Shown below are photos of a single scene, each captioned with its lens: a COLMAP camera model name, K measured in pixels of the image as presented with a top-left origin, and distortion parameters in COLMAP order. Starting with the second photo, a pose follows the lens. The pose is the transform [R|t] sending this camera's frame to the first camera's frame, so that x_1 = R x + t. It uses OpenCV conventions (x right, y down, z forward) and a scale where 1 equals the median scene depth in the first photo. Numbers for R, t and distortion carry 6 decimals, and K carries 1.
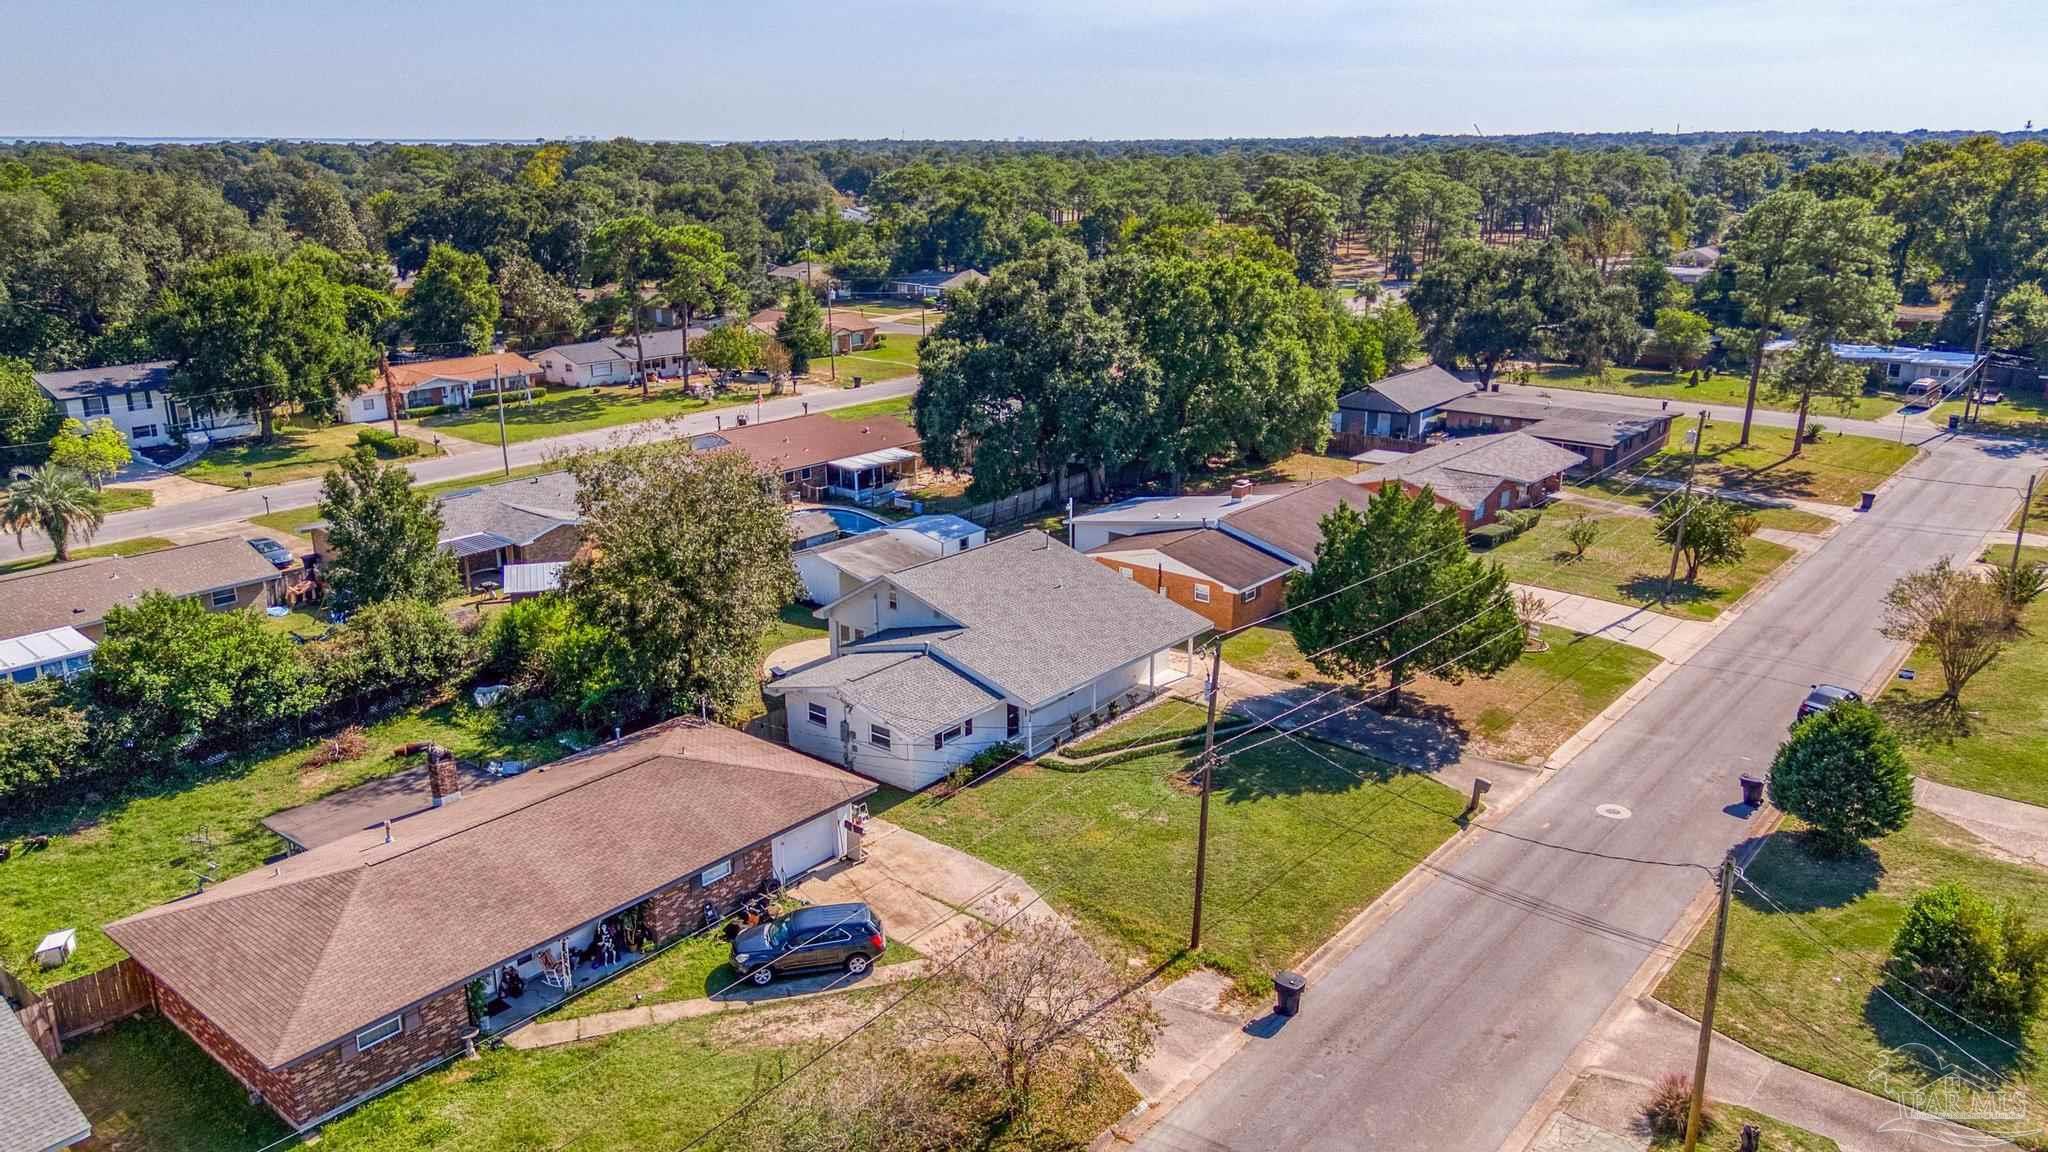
lens RADIAL K [[1429.6, 0, 1031.0], [0, 1429.6, 649.3], [0, 0, 1]] dist [0.065574, -0.095342]
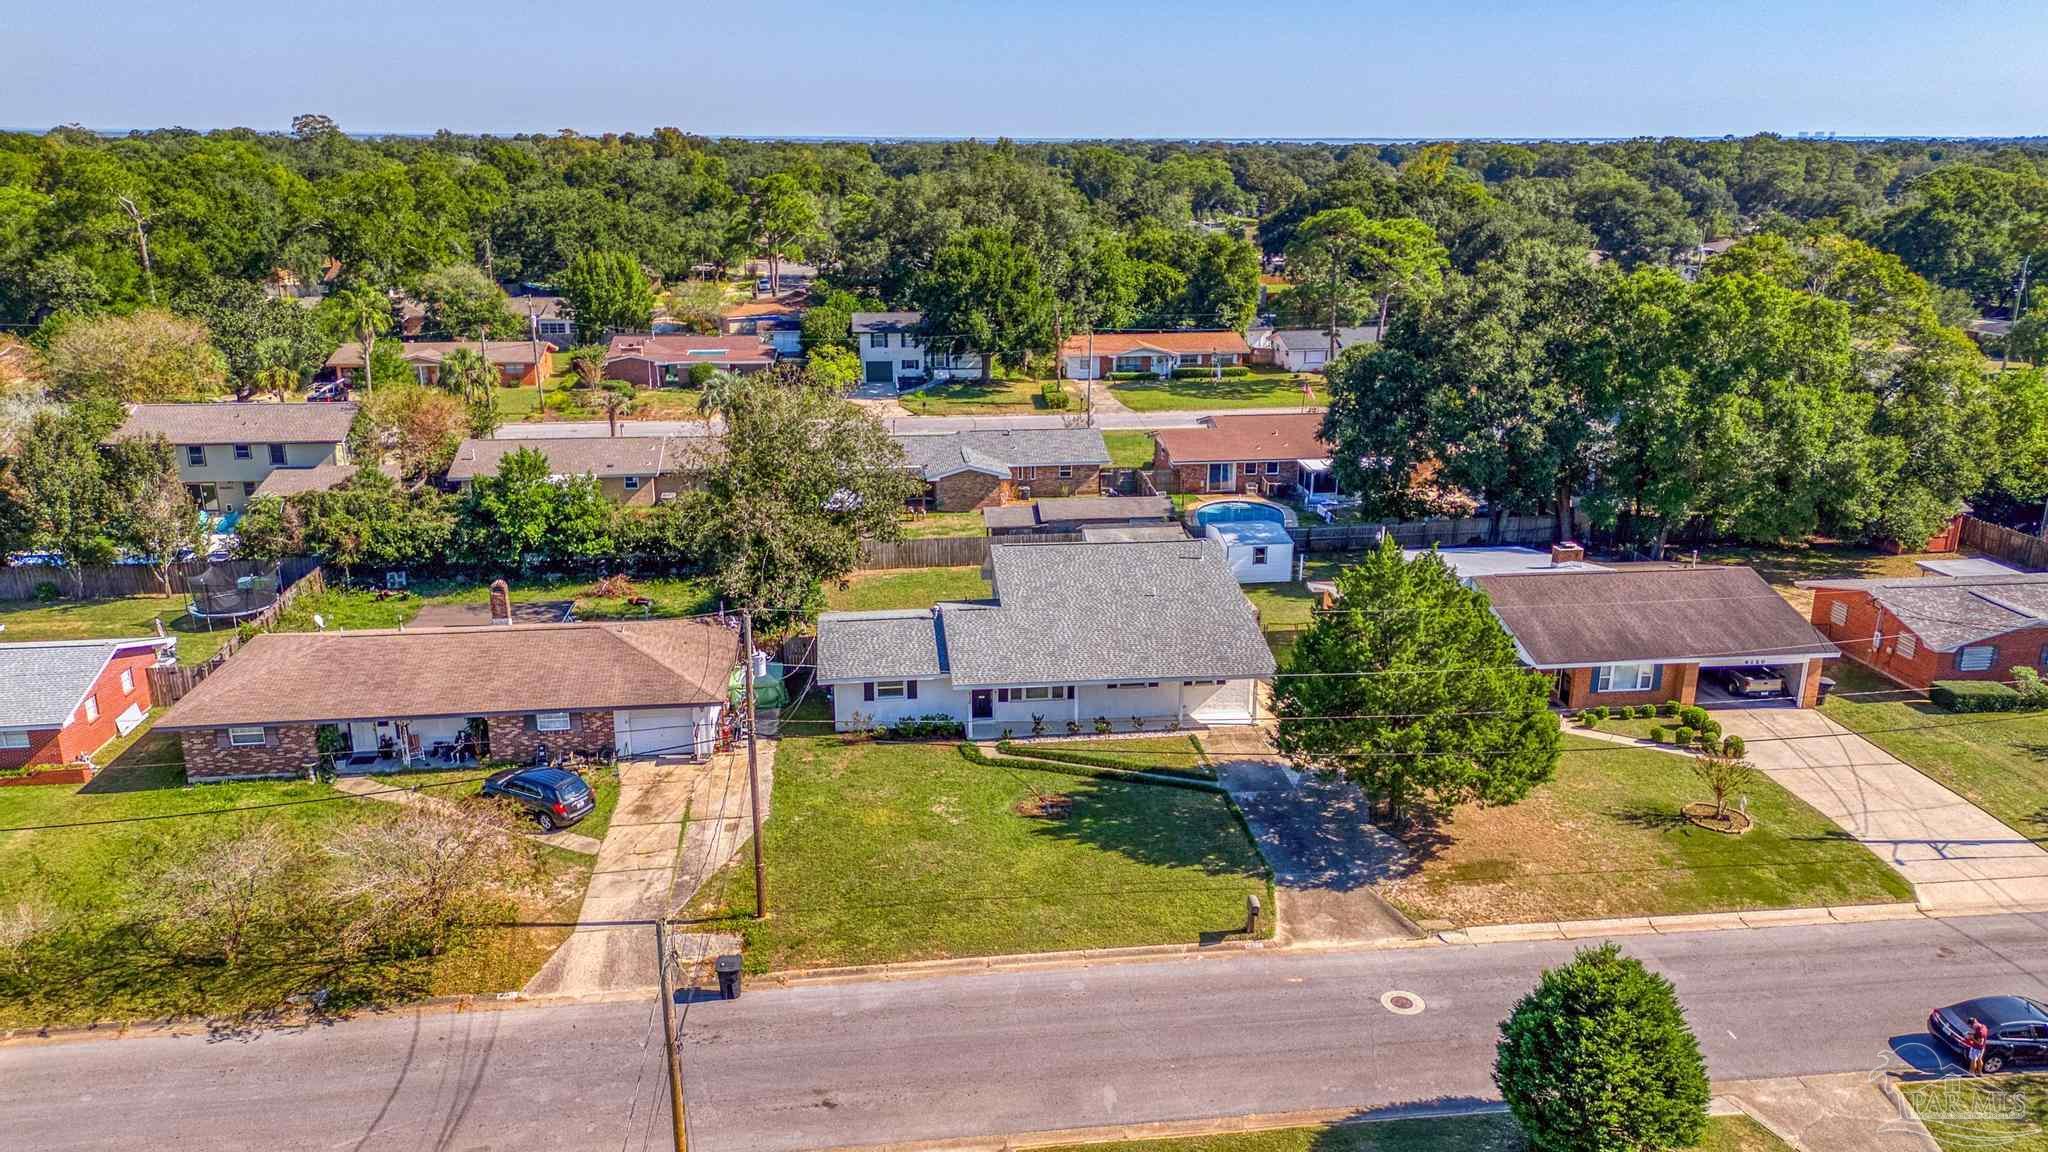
lens RADIAL K [[1457.4, 0, 1024.0], [0, 1457.4, 576.0], [0, 0, 1]] dist [0.112416, -0.148565]
pose [[0.722112, 0.200984, -0.661936, 0.628417], [-0.233793, 0.971467, 0.039920, -0.078568], [0.651072, 0.125930, 0.748496, 0.220718]]
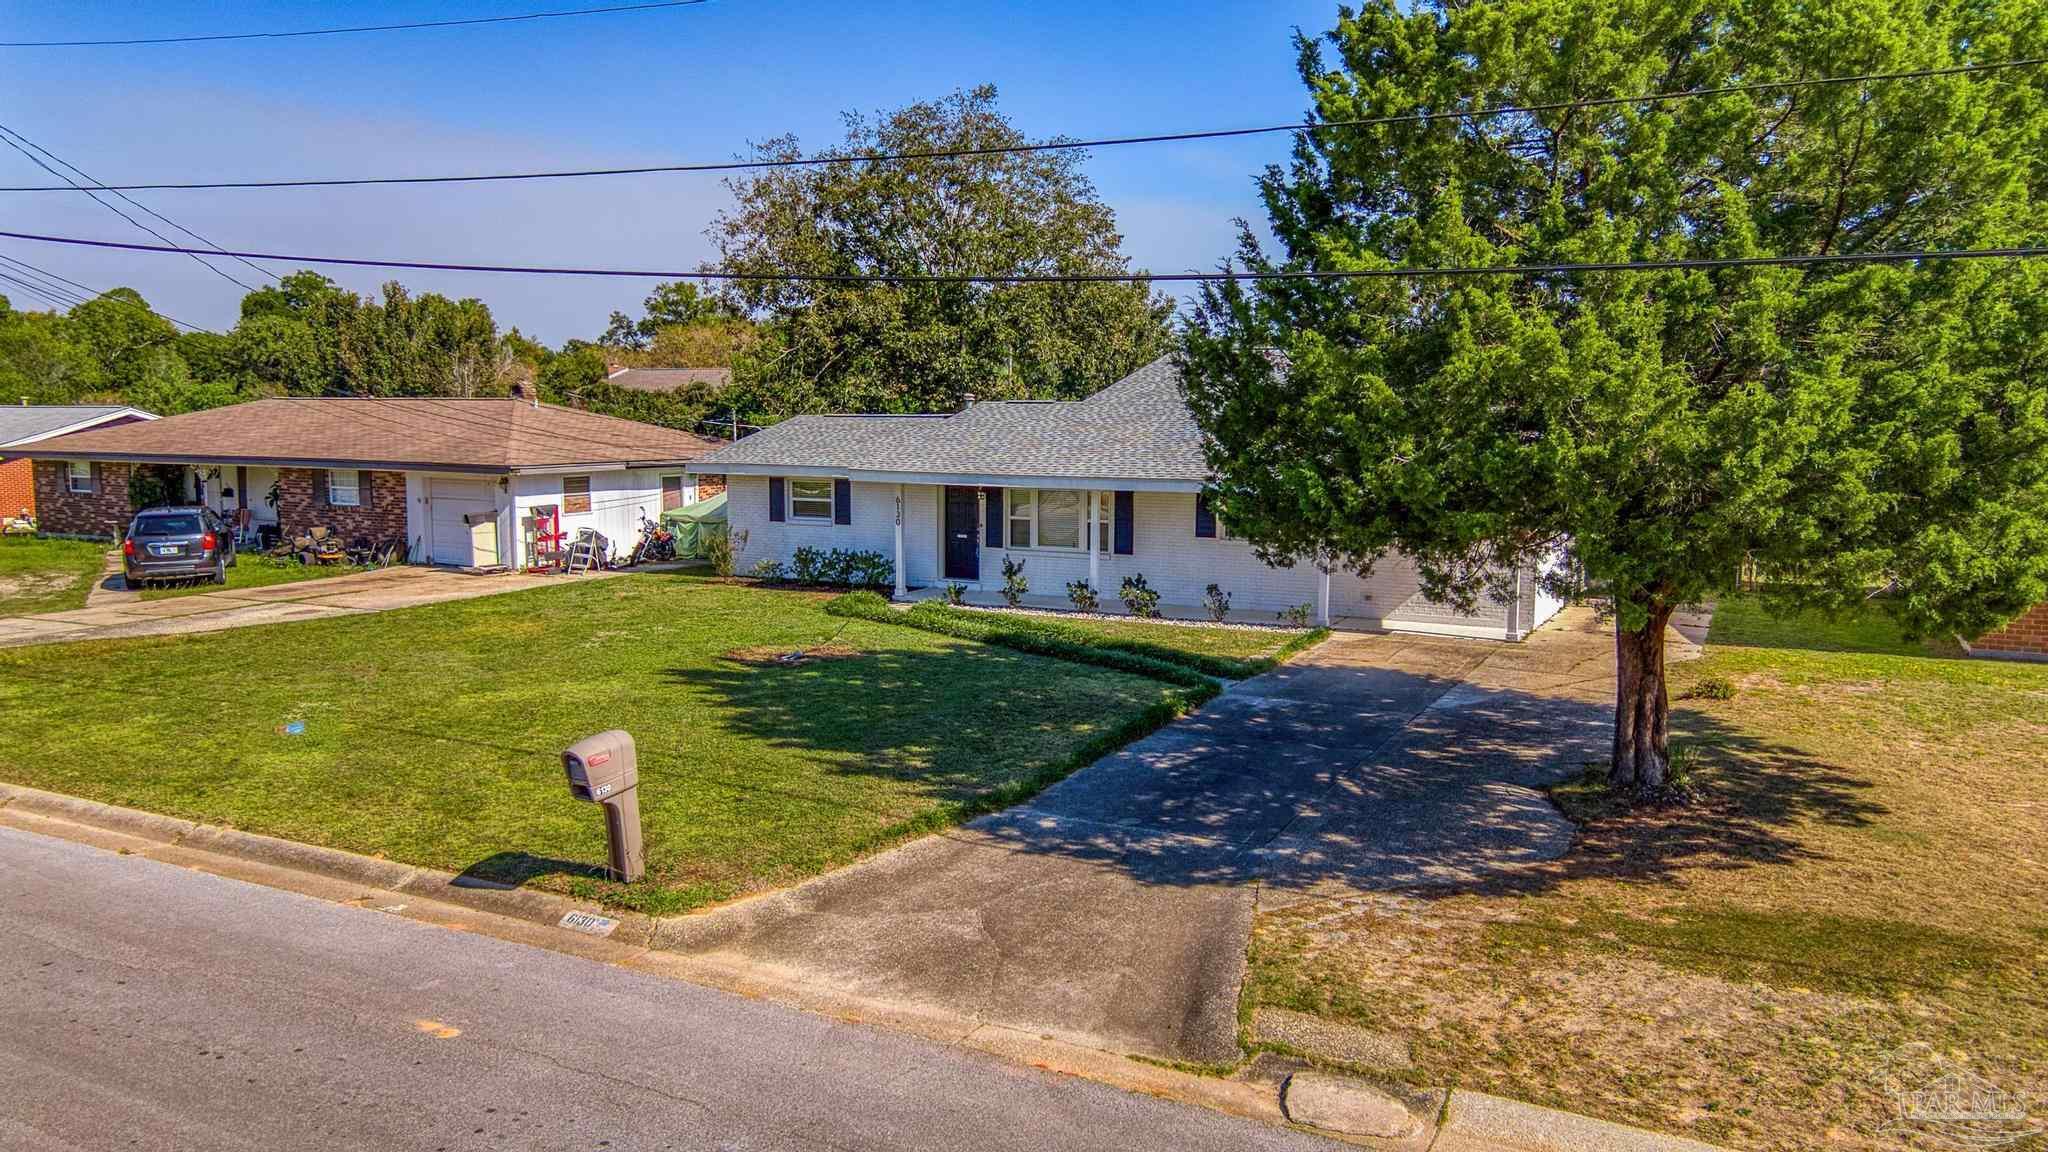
lens RADIAL K [[1443.5, 0, 1024.0], [0, 1443.5, 576.0], [0, 0, 1]] dist [0.032272, -0.000125]
pose [[0.196710, 0.108472, -0.974443, 0.457488], [-0.332747, 0.942261, 0.037718, 0.032028], [0.922271, 0.316824, 0.221446, 0.851274]]
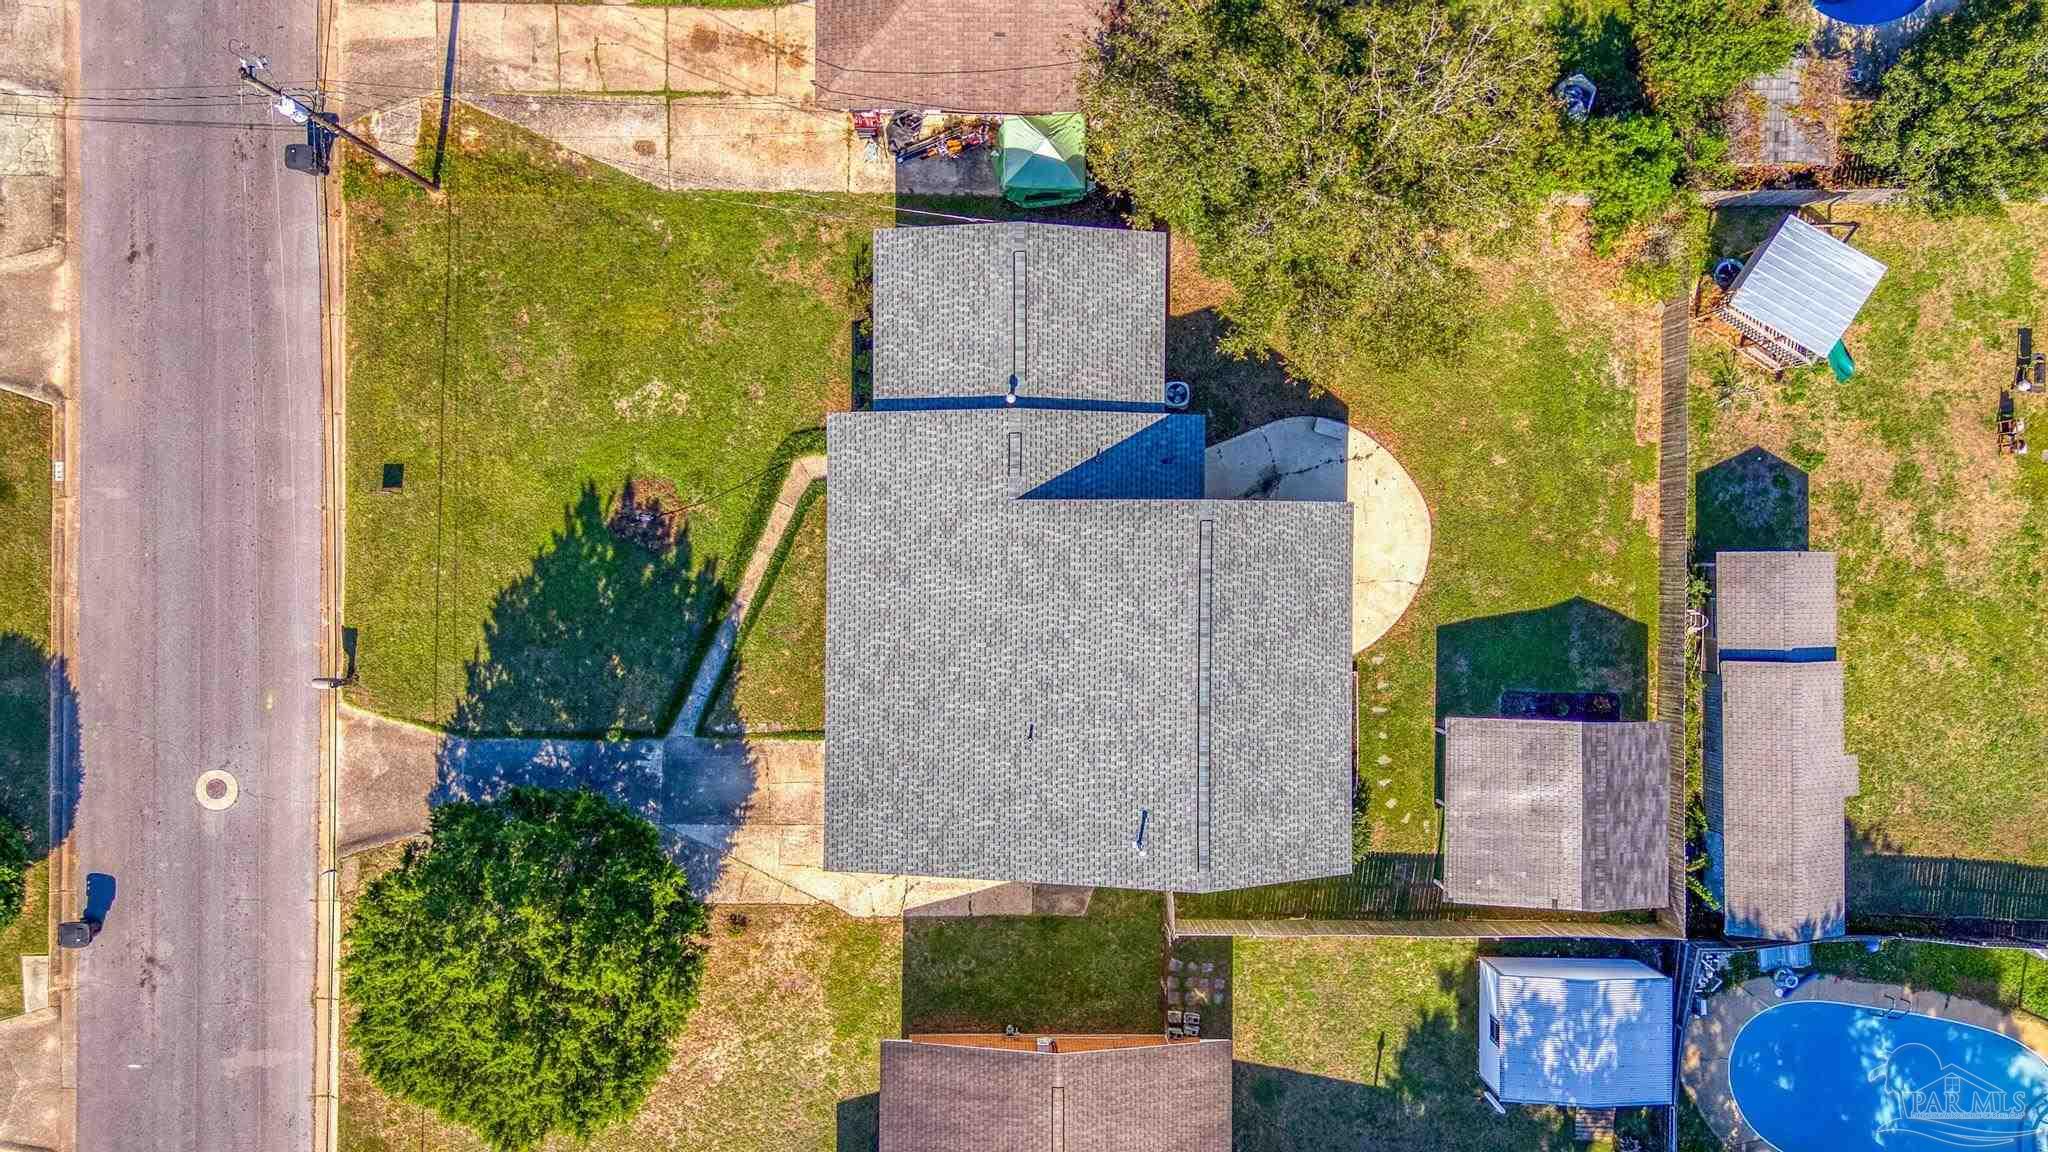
lens RADIAL K [[1441.6, 0, 1024.0], [0, 1441.6, 576.0], [0, 0, 1]] dist [0.062369, -0.057034]
pose [[-0.773810, 0.632659, -0.030993, 0.000387], [-0.244421, -0.253096, 0.936056, -0.640000], [0.584360, 0.731905, 0.350483, 0.763907]]
